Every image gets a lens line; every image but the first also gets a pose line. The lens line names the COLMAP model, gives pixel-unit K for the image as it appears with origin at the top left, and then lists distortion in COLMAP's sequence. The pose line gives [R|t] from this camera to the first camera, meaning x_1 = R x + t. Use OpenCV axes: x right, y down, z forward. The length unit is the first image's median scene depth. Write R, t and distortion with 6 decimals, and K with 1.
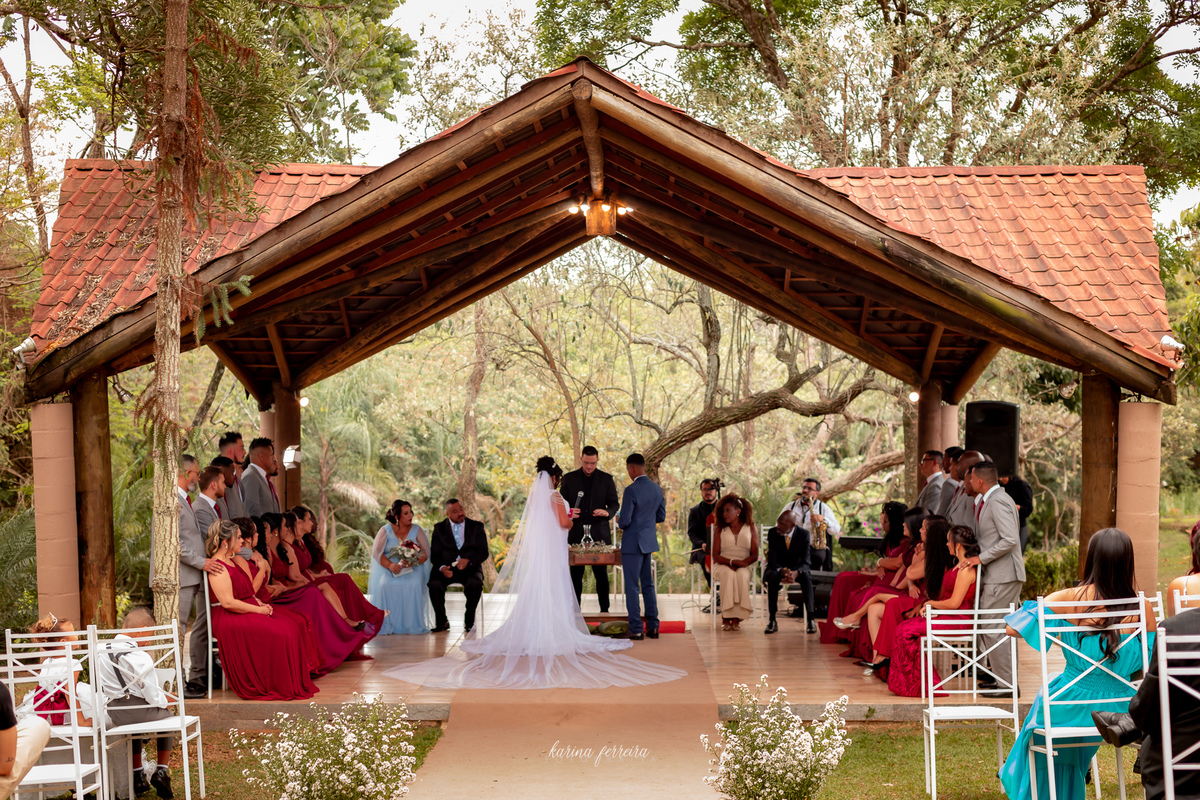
lens RADIAL K [[2014.6, 0, 600.0], [0, 2014.6, 400.0], [0, 0, 1]] dist [0.004955, 0.009582]
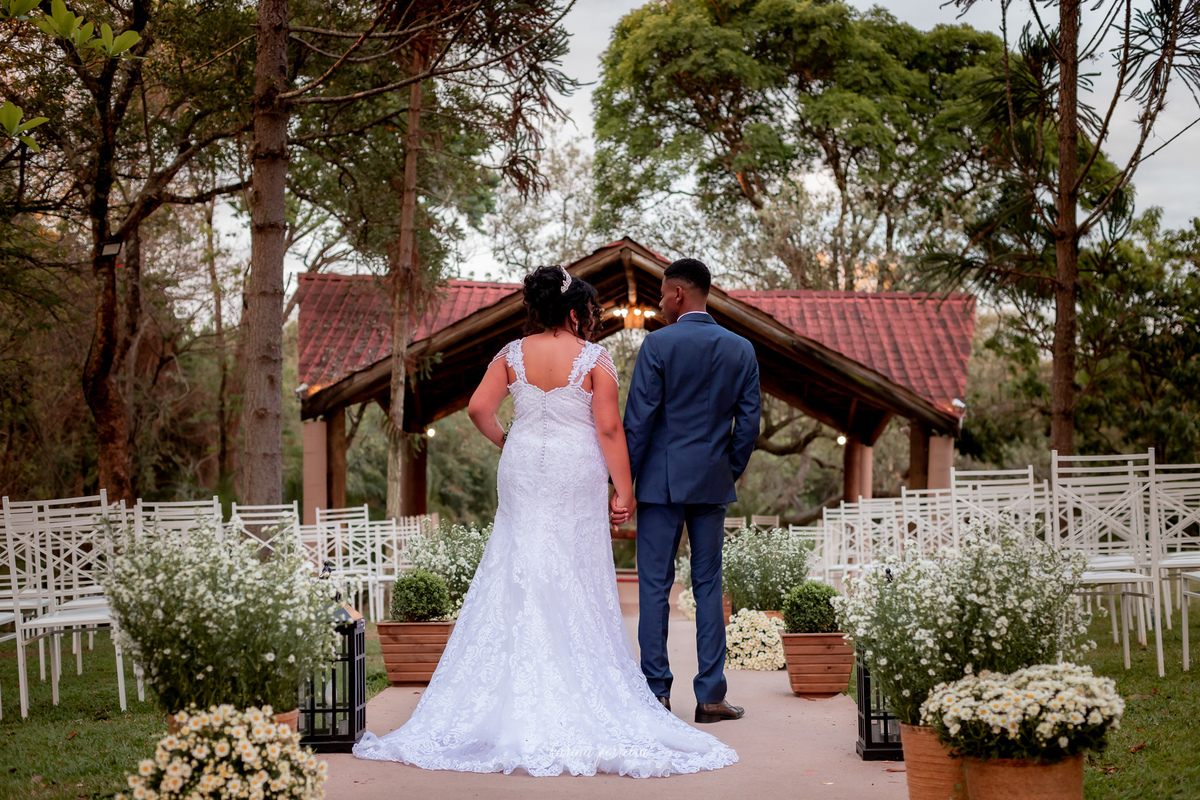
lens RADIAL K [[2014.6, 0, 600.0], [0, 2014.6, 400.0], [0, 0, 1]] dist [0.004955, 0.009582]
pose [[0.999534, 0.027338, -0.013548, -0.002812], [-0.027765, 0.999090, -0.032381, 0.023302], [0.012650, 0.032742, 0.999384, -0.521073]]
